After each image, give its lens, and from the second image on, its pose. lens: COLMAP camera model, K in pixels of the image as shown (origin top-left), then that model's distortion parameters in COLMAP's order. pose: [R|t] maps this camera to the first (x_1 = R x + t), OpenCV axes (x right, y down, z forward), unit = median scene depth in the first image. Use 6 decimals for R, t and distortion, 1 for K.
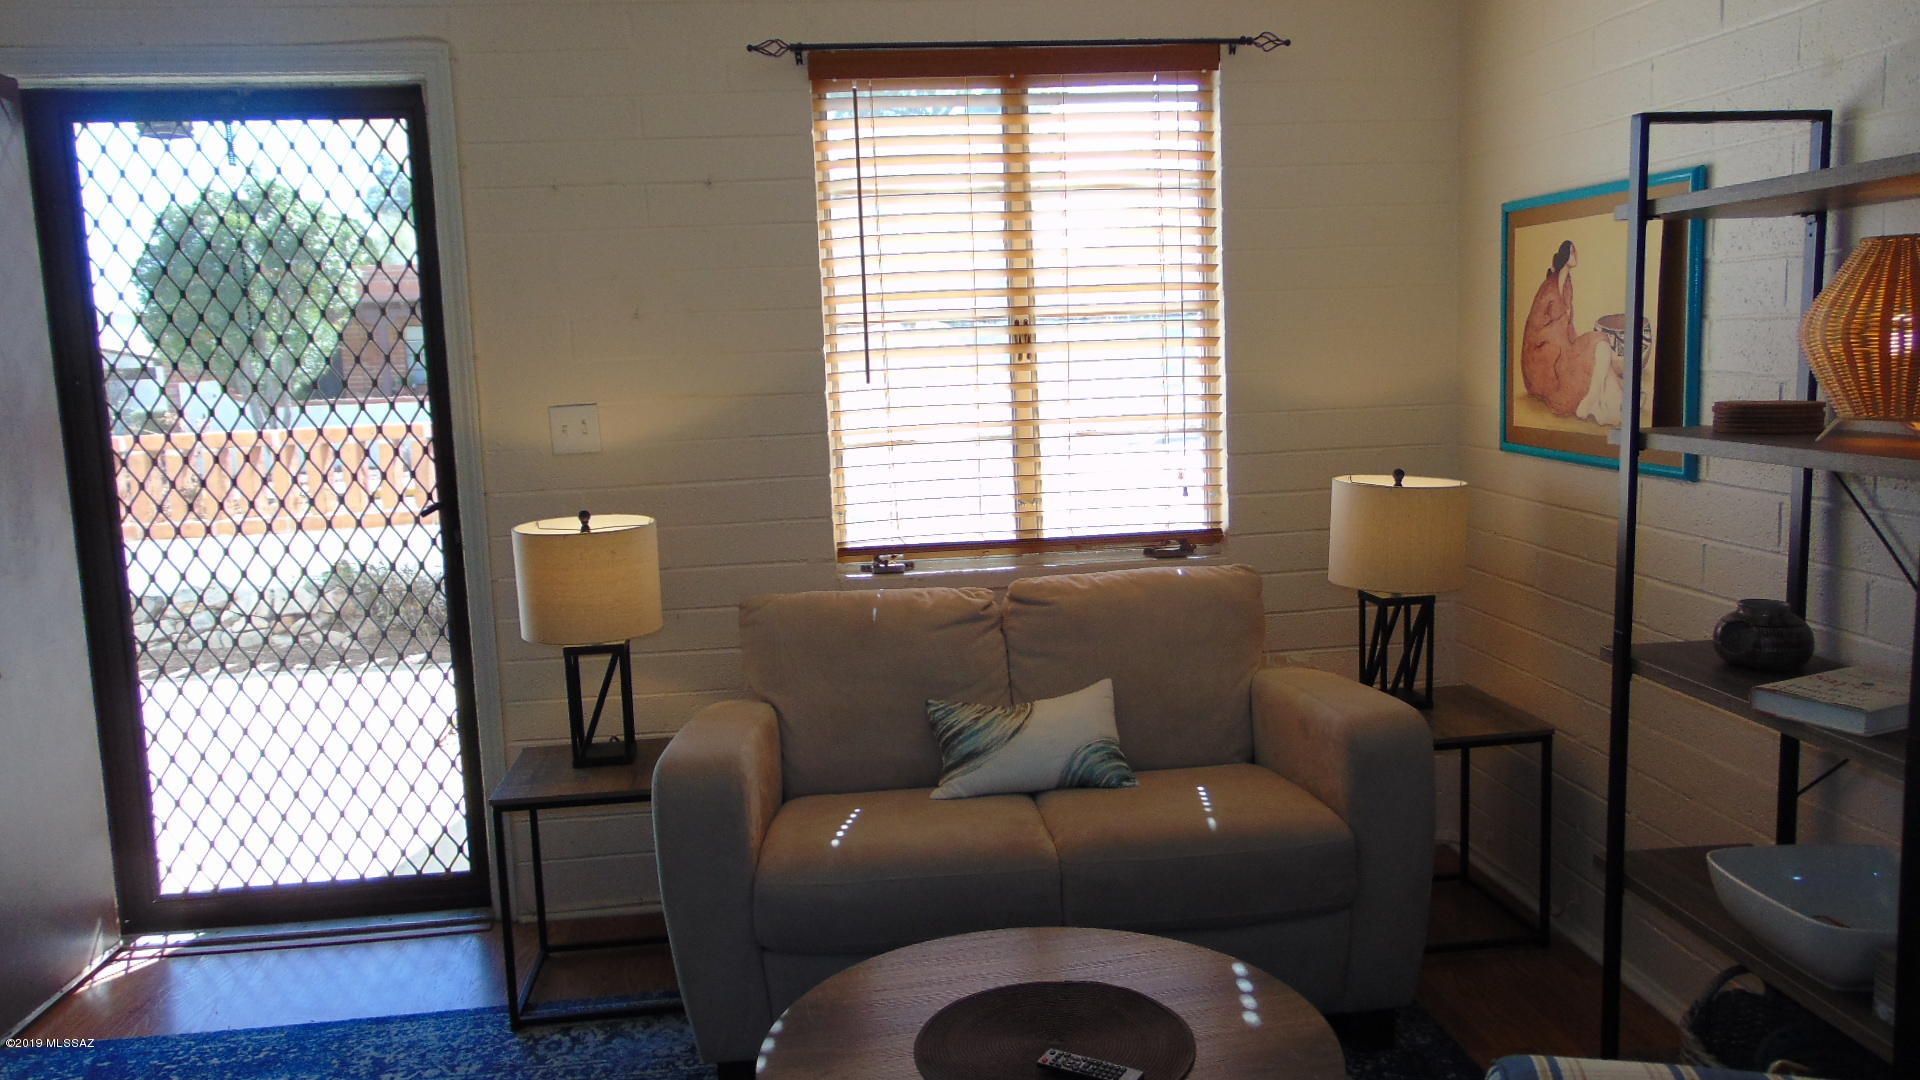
lens RADIAL K [[1432.5, 0, 959.7], [0, 1432.5, 516.2], [0, 0, 1]] dist [-0.035241, 0.073974]
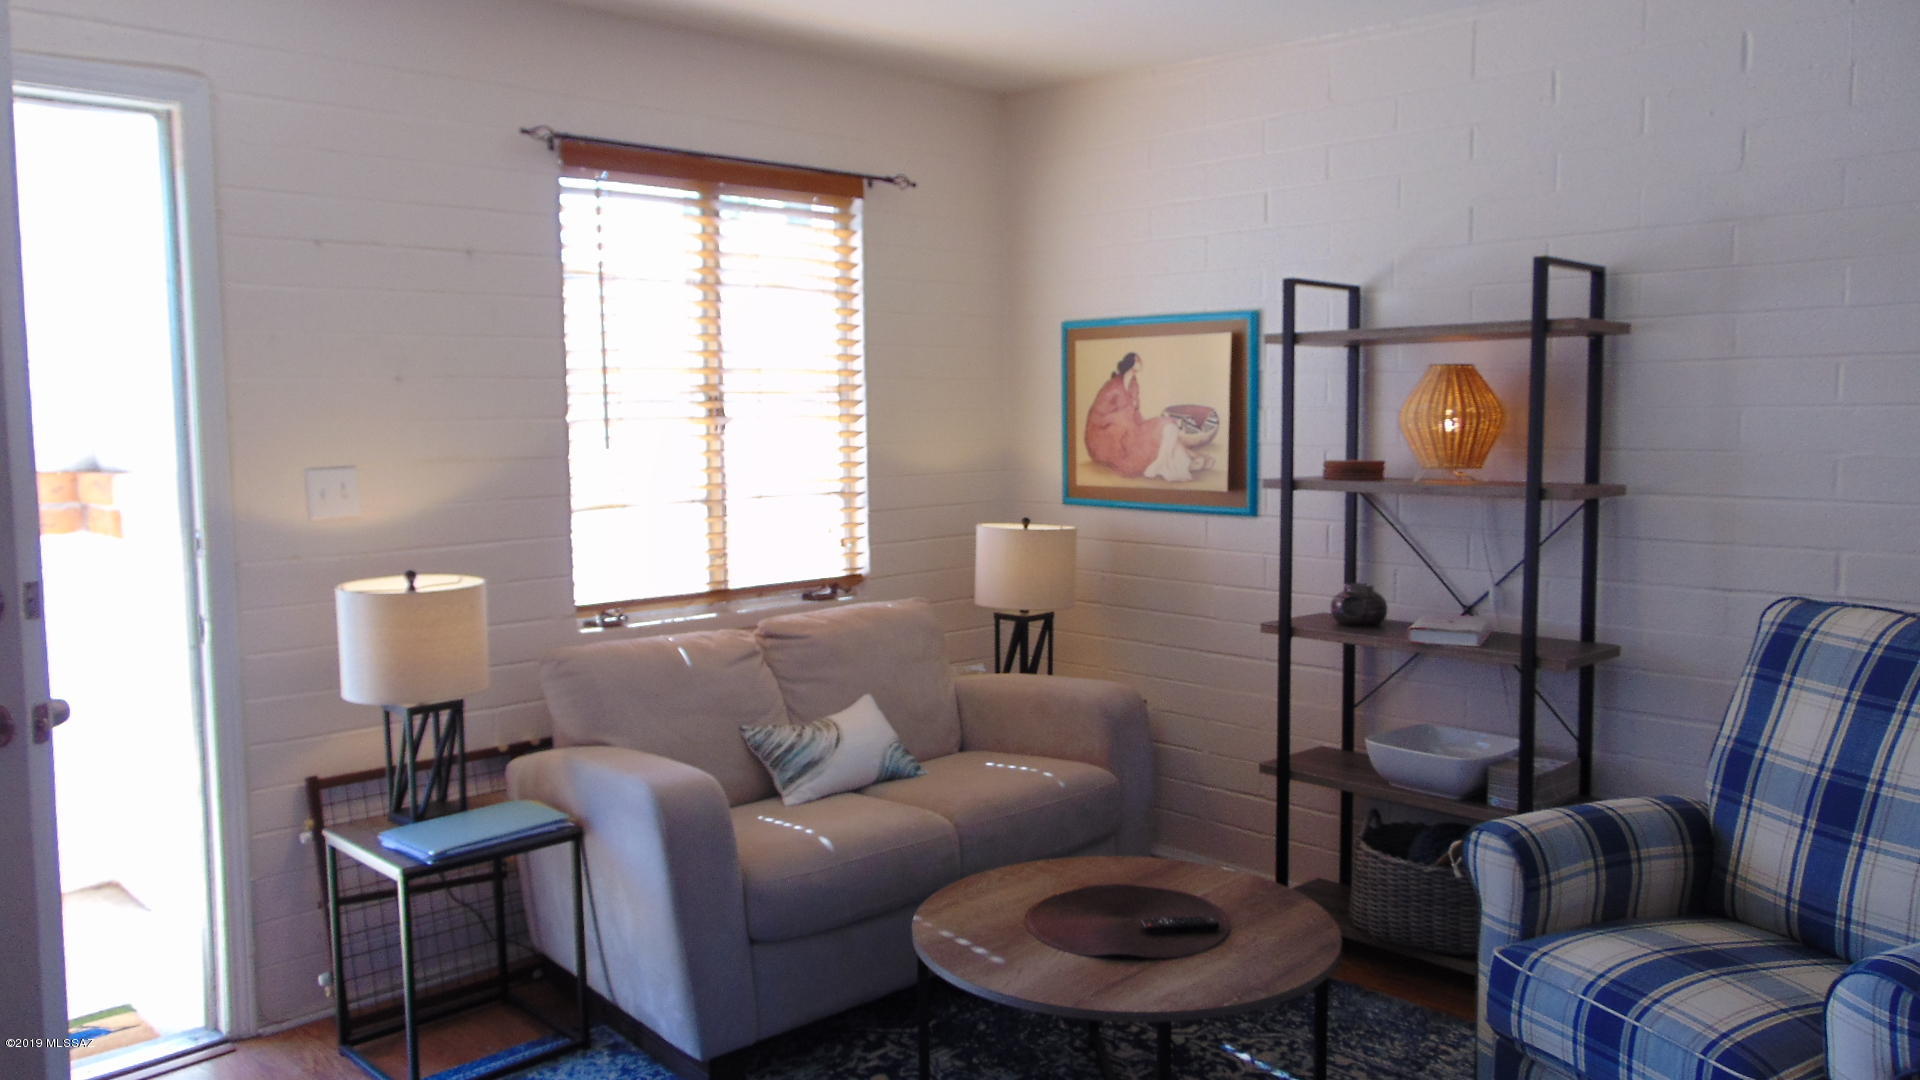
lens RADIAL K [[1479.2, 0, 961.1], [0, 1479.2, 485.1], [0, 0, 1]] dist [0.000277, -0.000839]
pose [[0.795929, -0.001327, 0.605389, -0.547380], [0.054875, 0.996039, -0.069963, 0.028023], [-0.602898, 0.088907, 0.792849, -0.041981]]
